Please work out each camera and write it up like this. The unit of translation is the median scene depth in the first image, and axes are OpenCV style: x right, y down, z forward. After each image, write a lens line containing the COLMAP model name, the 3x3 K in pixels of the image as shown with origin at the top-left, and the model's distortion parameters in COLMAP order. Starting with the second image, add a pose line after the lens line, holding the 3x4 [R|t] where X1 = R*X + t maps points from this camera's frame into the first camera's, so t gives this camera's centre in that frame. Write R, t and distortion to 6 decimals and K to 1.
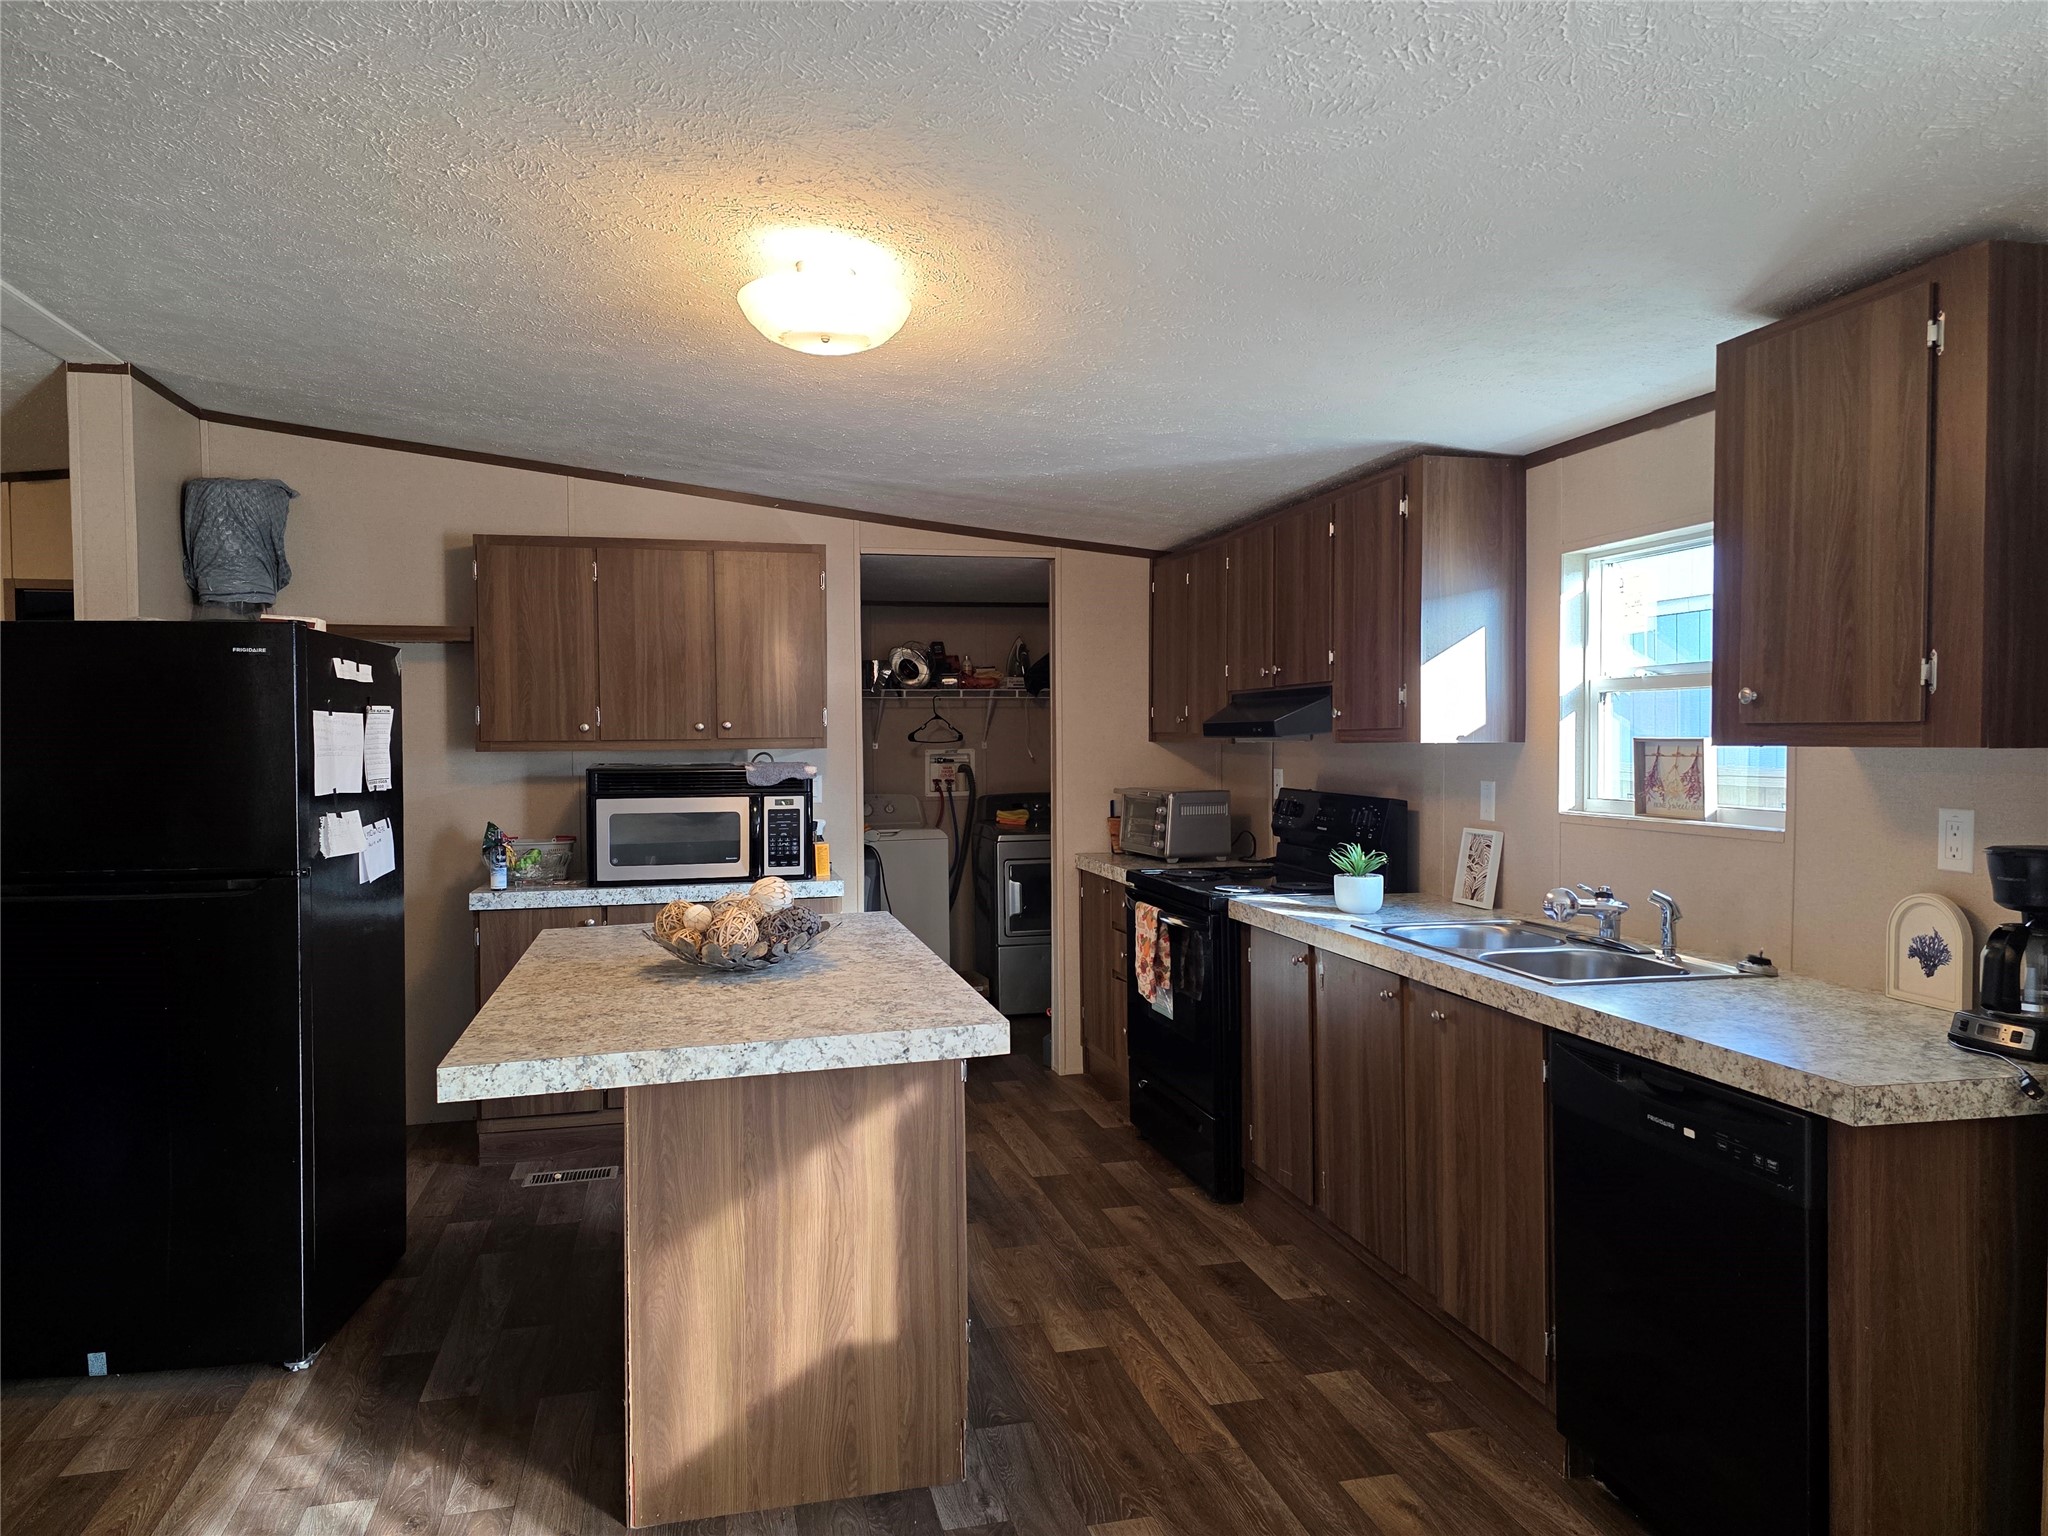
lens RADIAL K [[1385.0, 0, 1019.6], [0, 1385.0, 764.0], [0, 0, 1]] dist [0.082964, -0.084545]
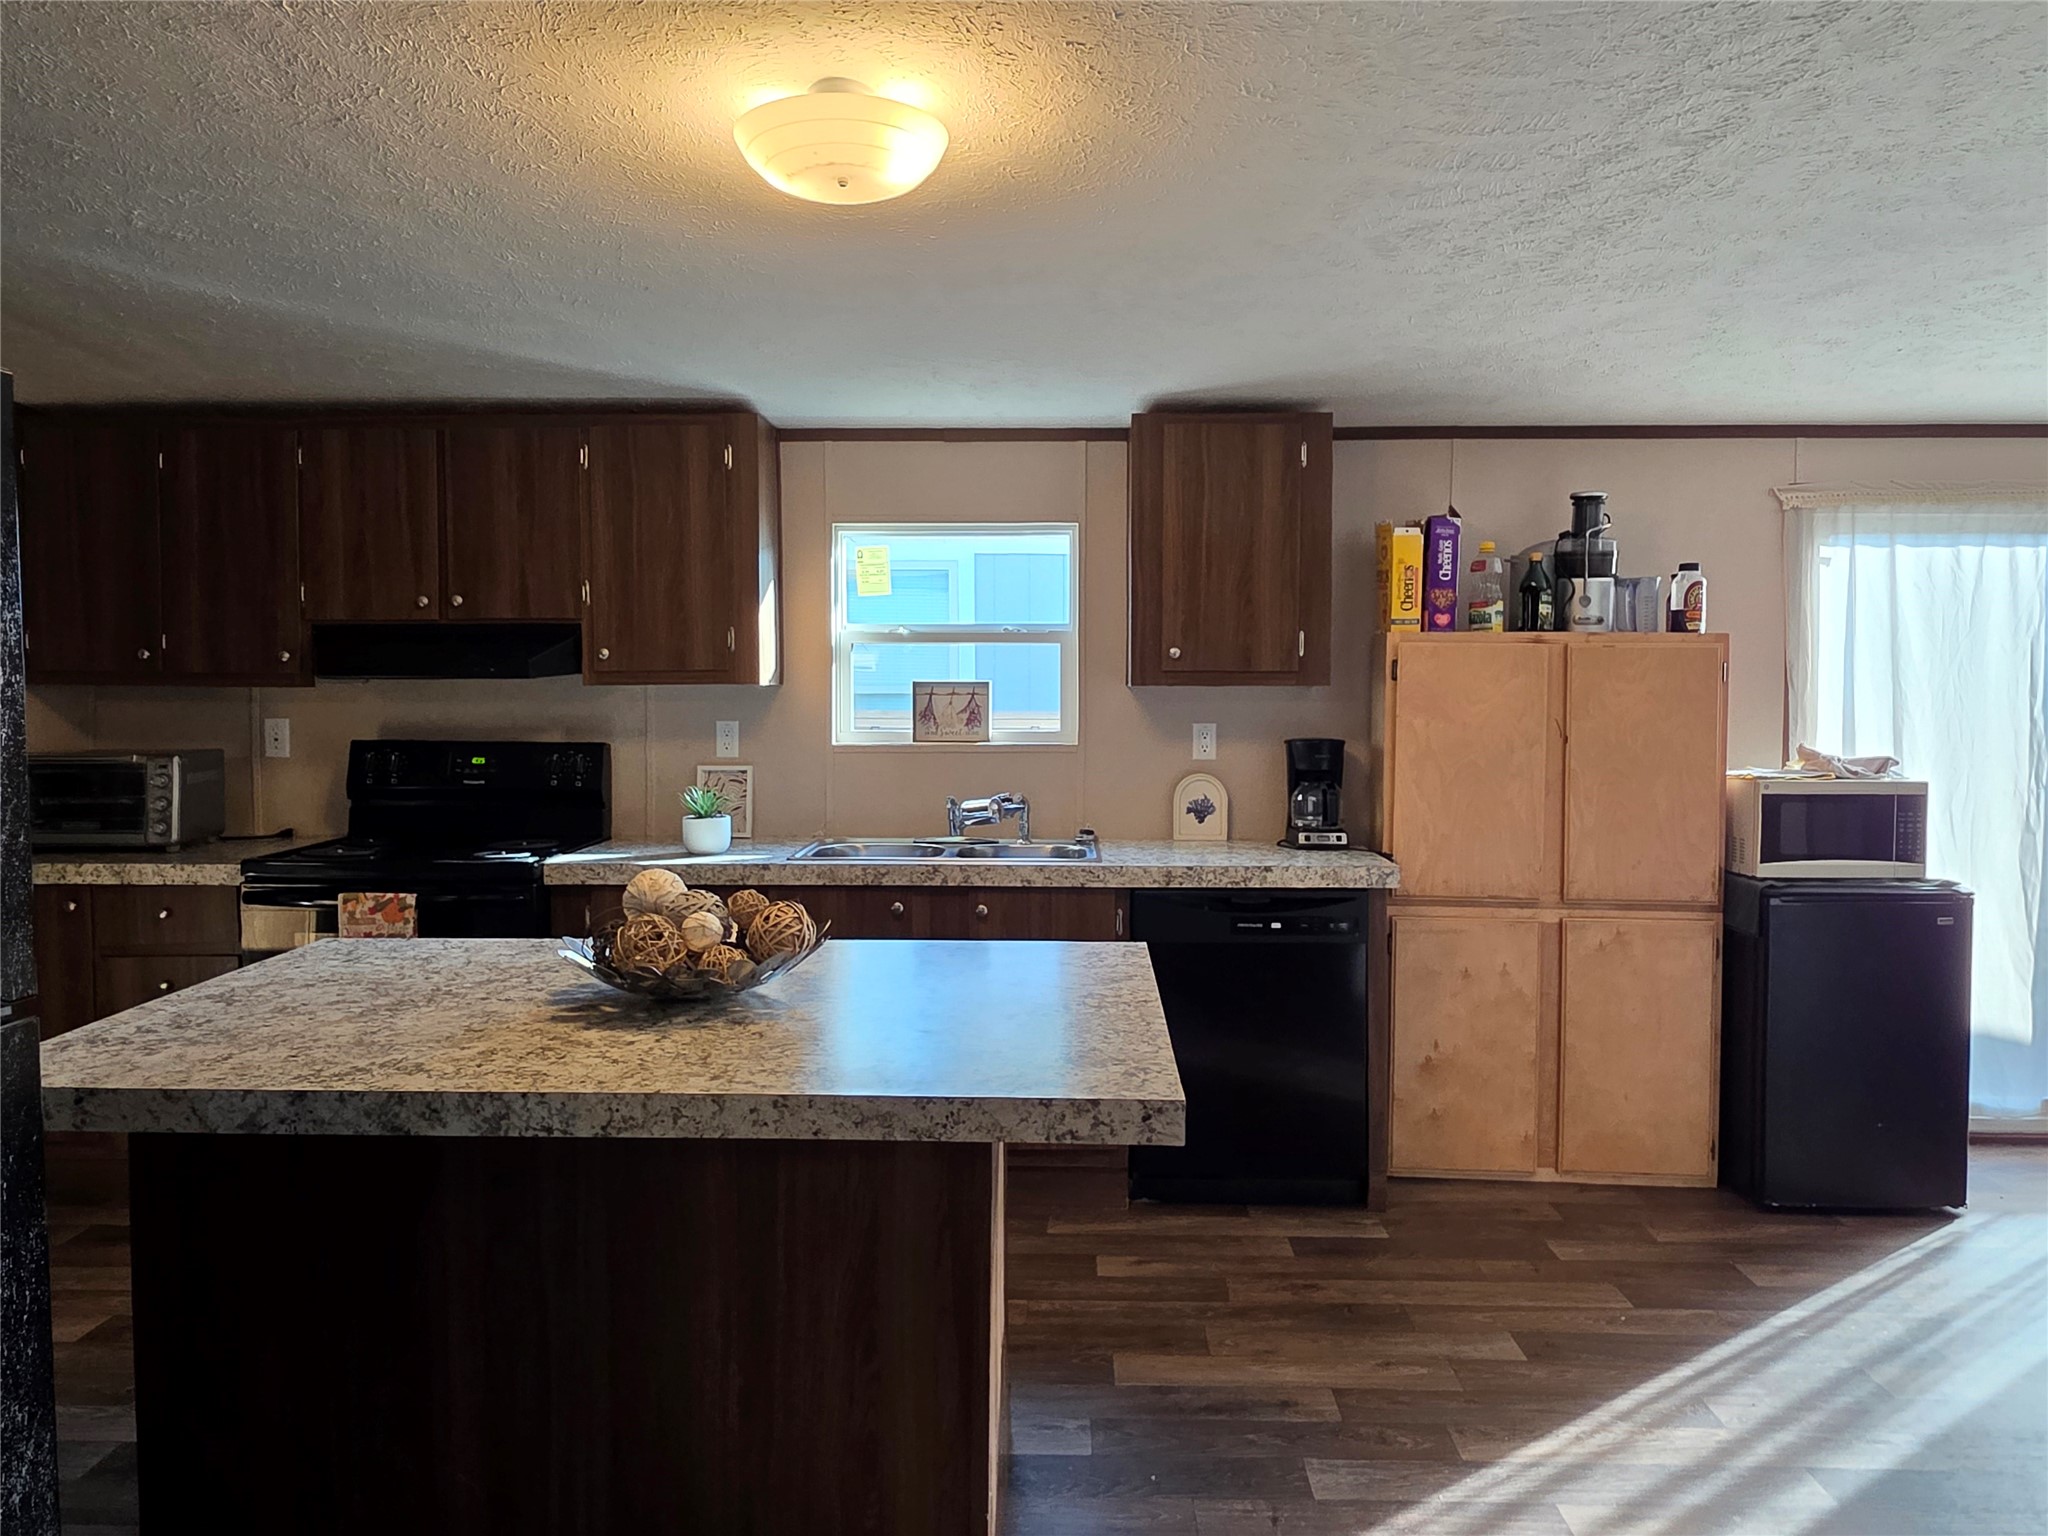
lens RADIAL K [[1344.1, 0, 1024.0], [0, 1344.1, 761.8], [0, 0, 1]] dist [-0.000198, -0.000082]
pose [[0.242453, -0.045663, 0.969088, -1.317096], [0.016727, 0.998940, 0.042885, 0.006918], [-0.970019, 0.005812, 0.242960, 1.118723]]
